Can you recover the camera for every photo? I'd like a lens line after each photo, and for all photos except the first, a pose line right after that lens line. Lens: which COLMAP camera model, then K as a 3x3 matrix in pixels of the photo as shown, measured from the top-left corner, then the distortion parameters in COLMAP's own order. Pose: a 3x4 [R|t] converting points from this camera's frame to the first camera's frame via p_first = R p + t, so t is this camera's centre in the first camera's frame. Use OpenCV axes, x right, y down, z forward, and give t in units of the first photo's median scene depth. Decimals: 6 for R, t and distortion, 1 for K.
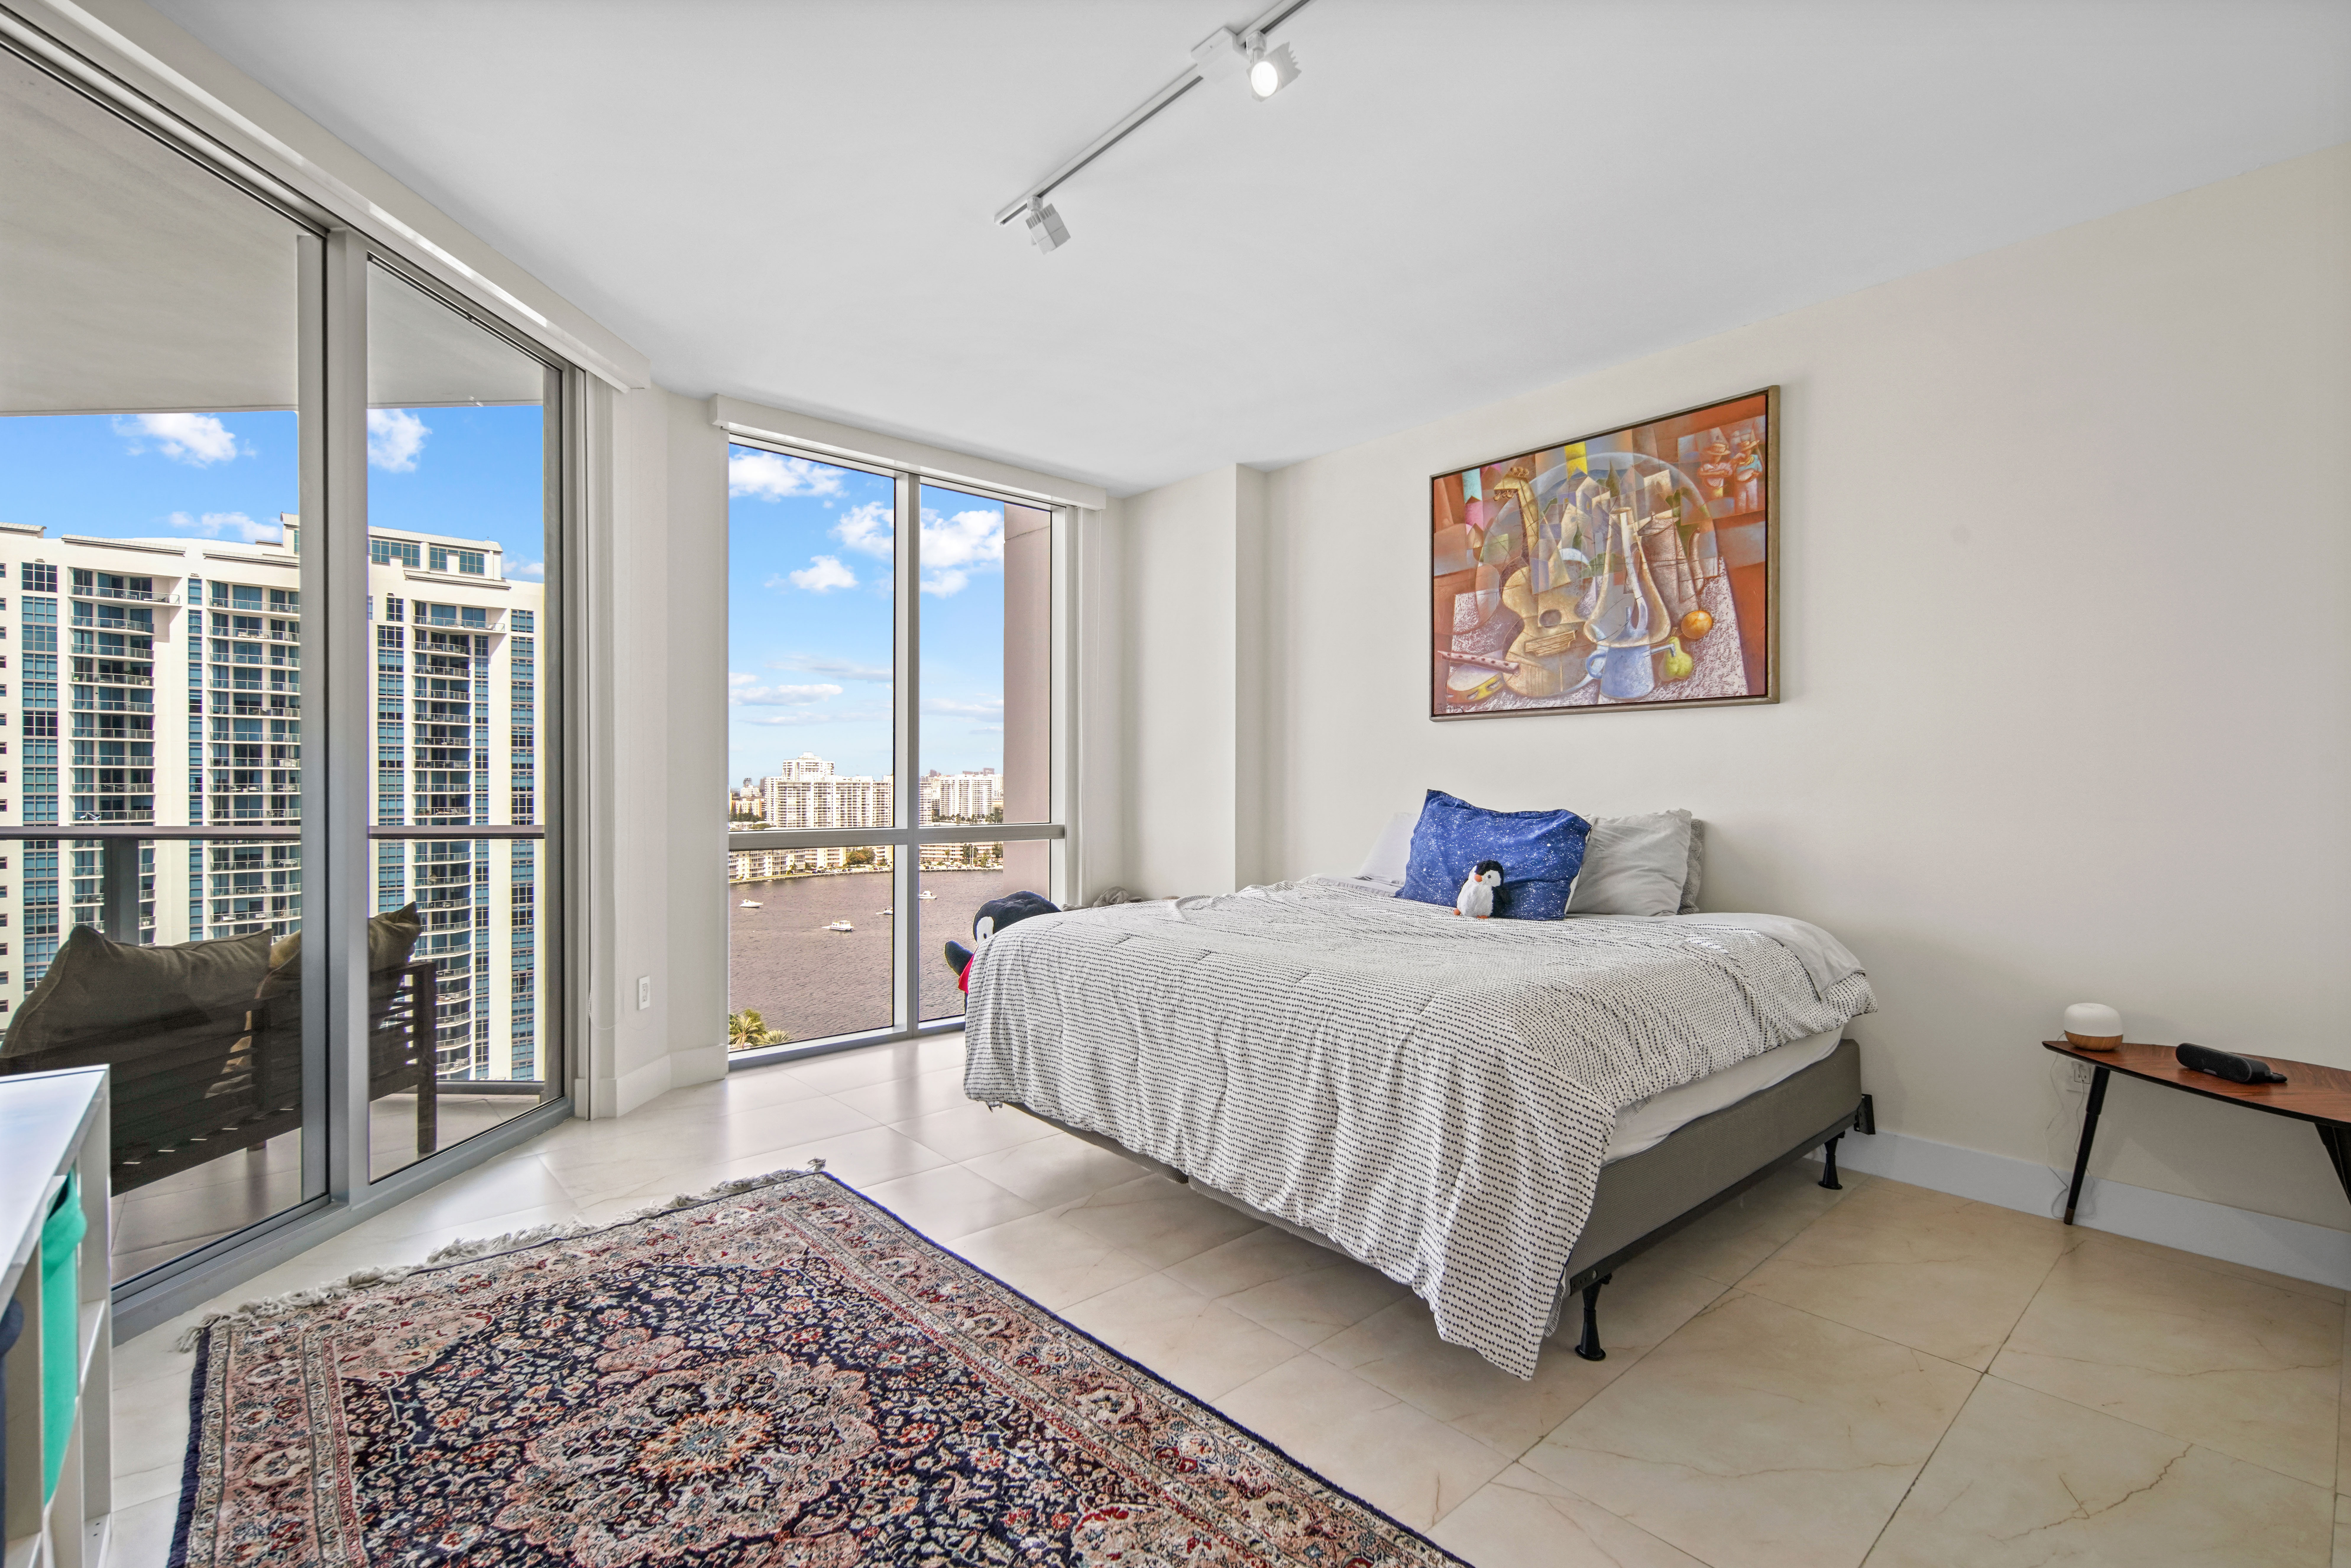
lens RADIAL K [[1041.2, 0, 1159.6], [0, 1041.2, 786.6], [0, 0, 1]] dist [0.001073, -0.000602]
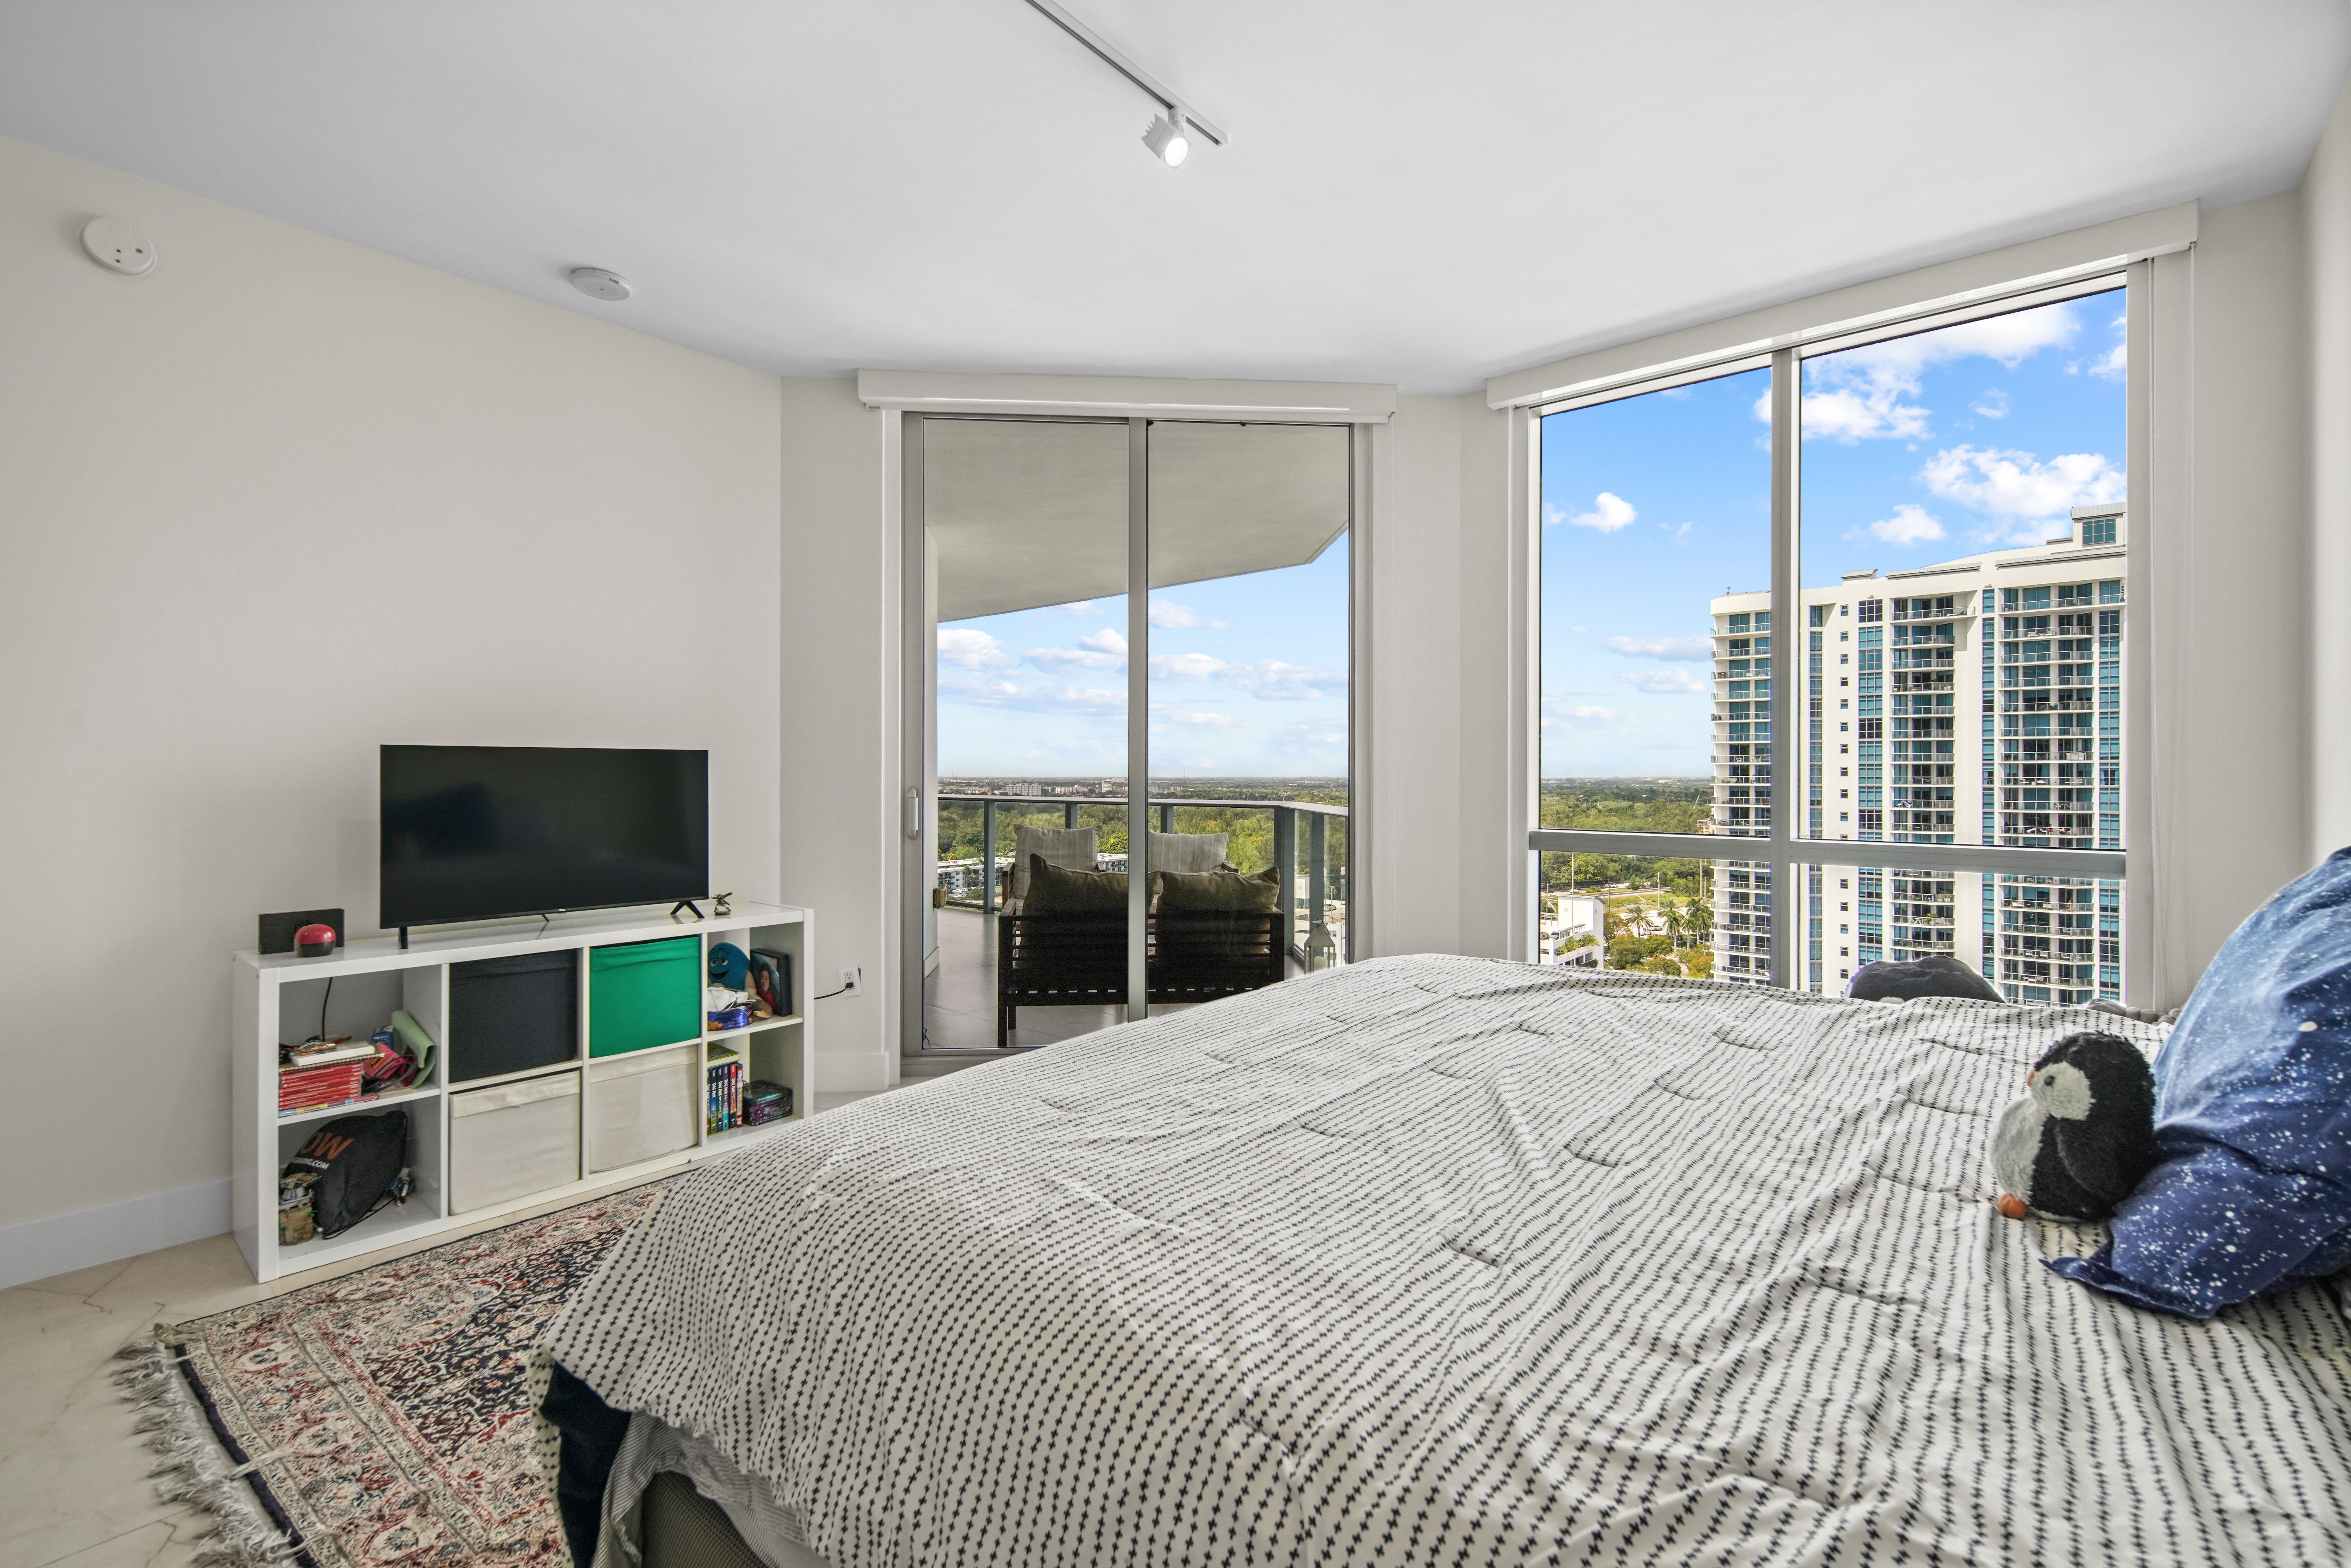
lens RADIAL K [[1016.3, 0, 1175.7], [0, 1016.3, 774.7], [0, 0, 1]] dist [0.000545, -0.000064]
pose [[0.149105, -0.001395, -0.988820, 0.648454], [-0.003694, 0.999991, -0.001968, -0.004016], [0.988815, 0.003946, 0.149098, 0.591742]]
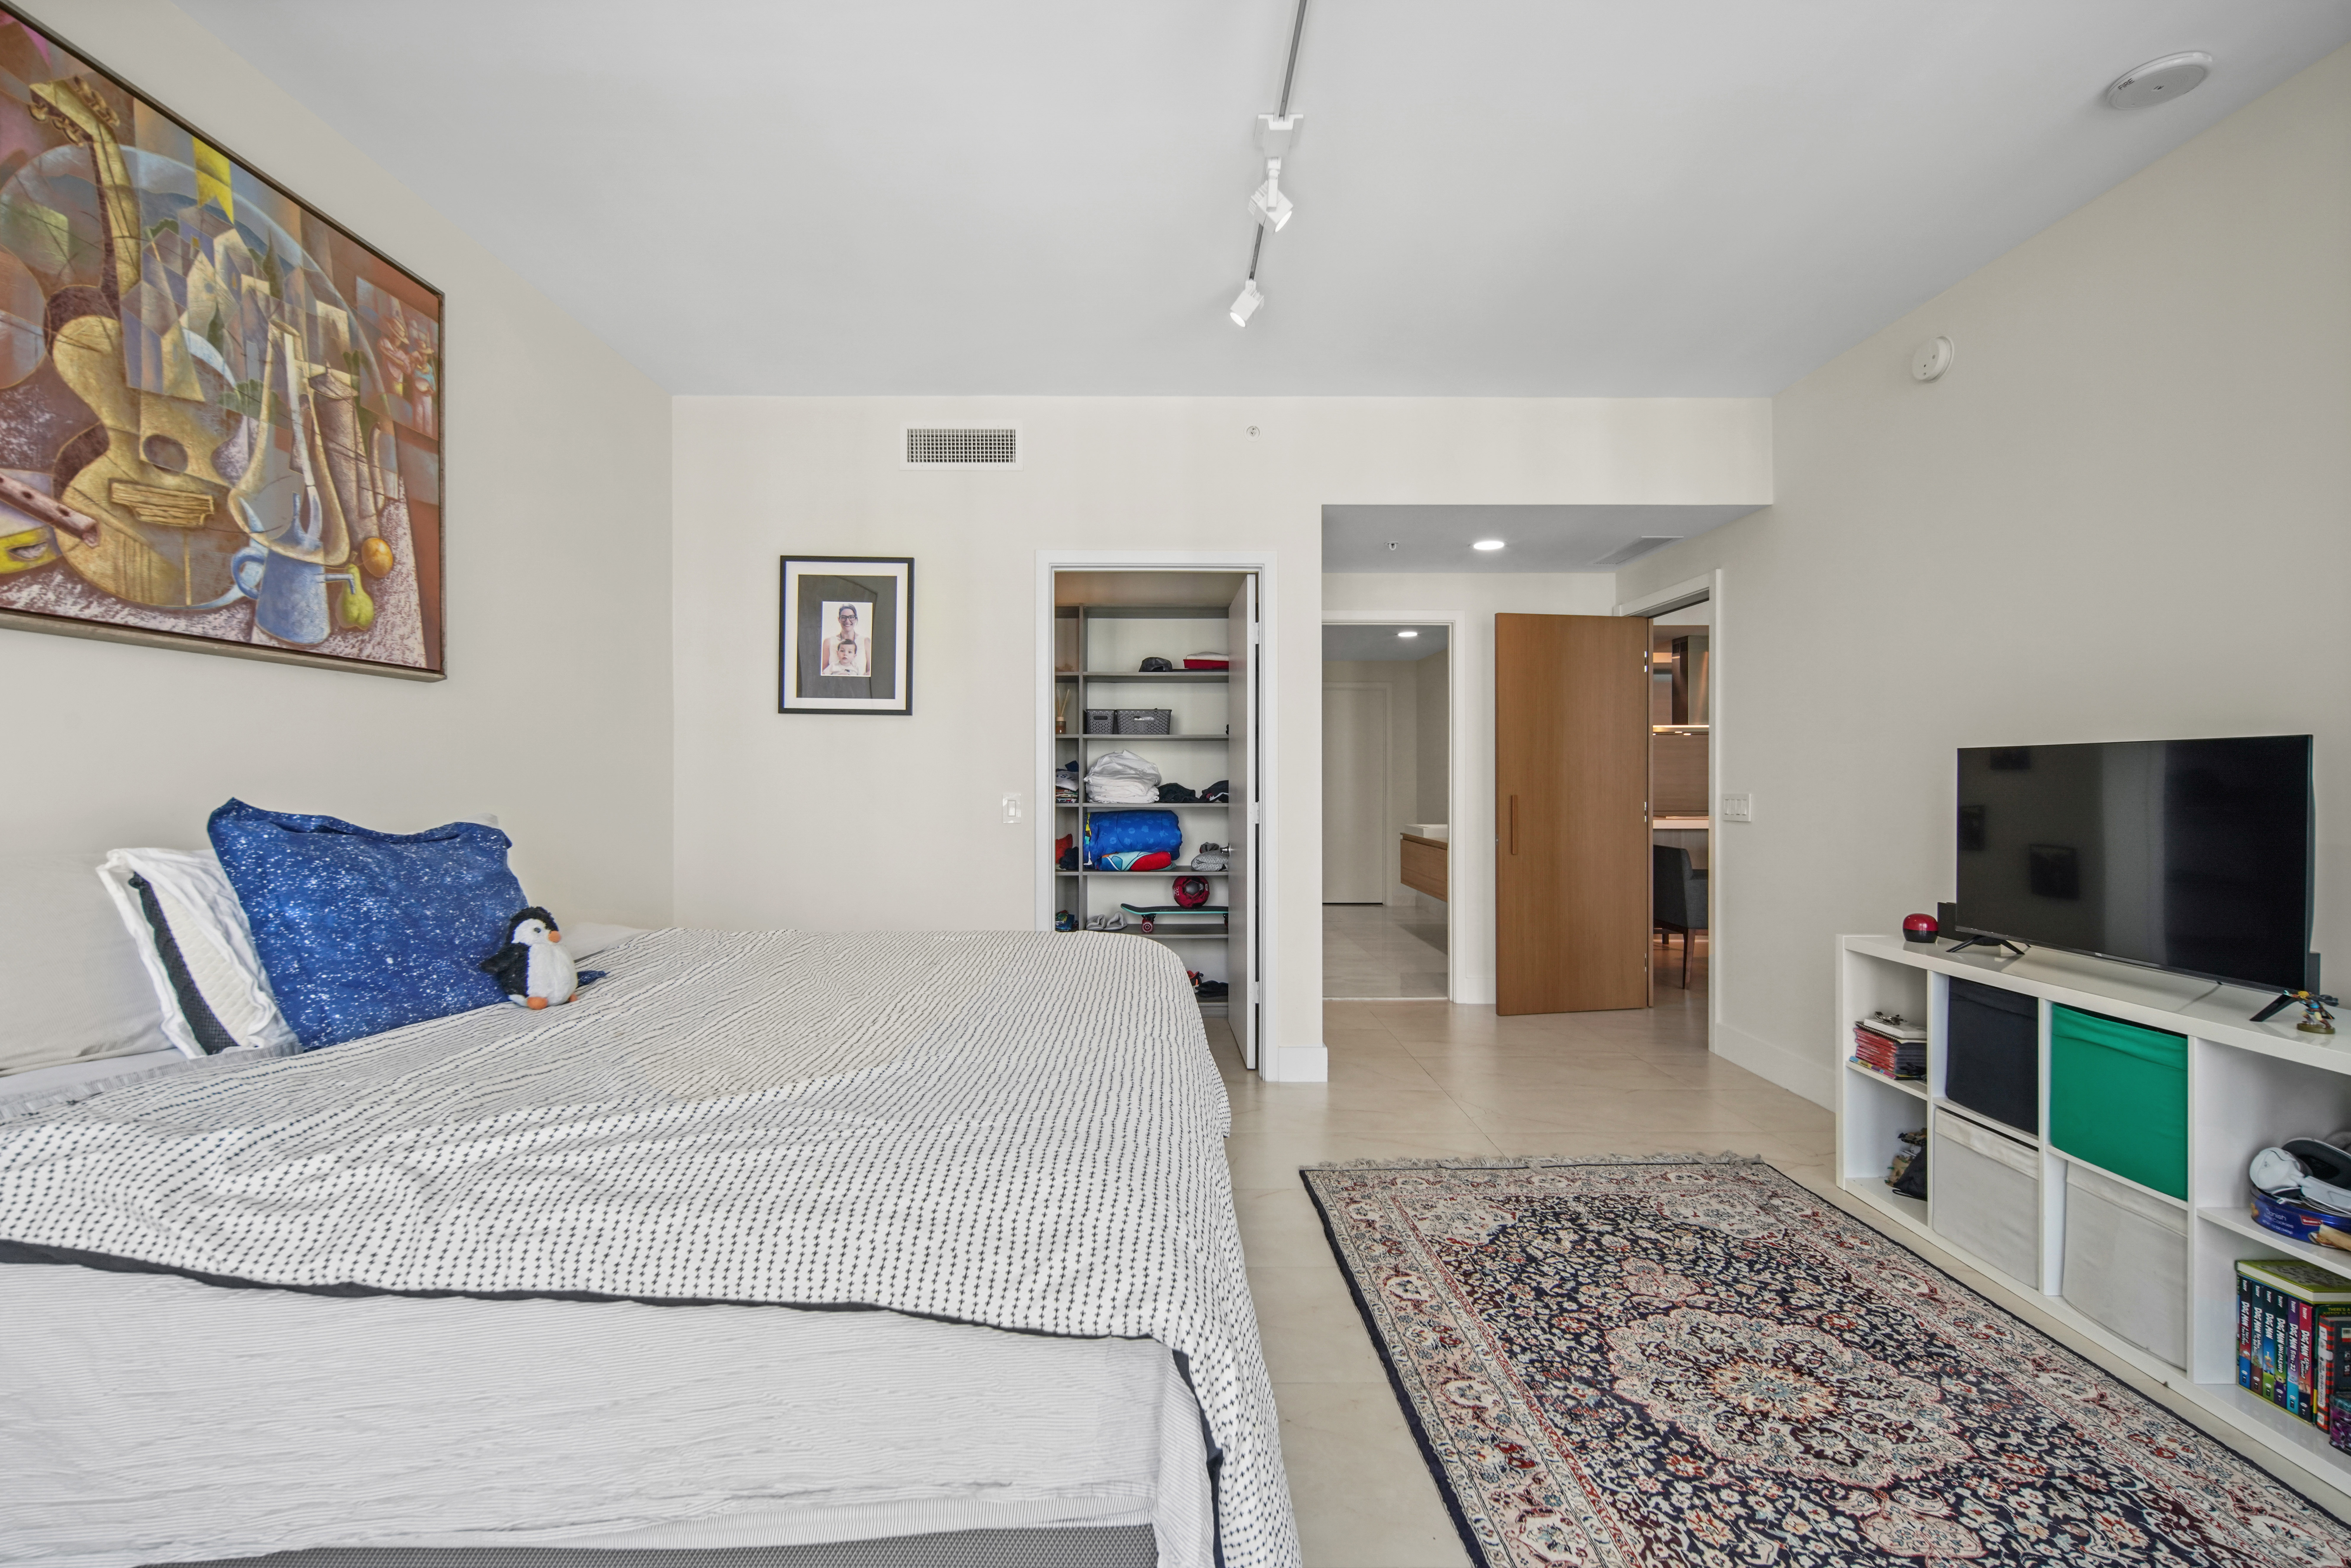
lens RADIAL K [[1036.1, 0, 1167.7], [0, 1036.1, 775.4], [0, 0, 1]] dist [0.002653, -0.000554]
pose [[-0.759681, 0.000008, 0.650296, -0.345300], [0.001164, 0.999998, 0.001348, -0.007229], [-0.650295, 0.001781, -0.759680, 1.162344]]
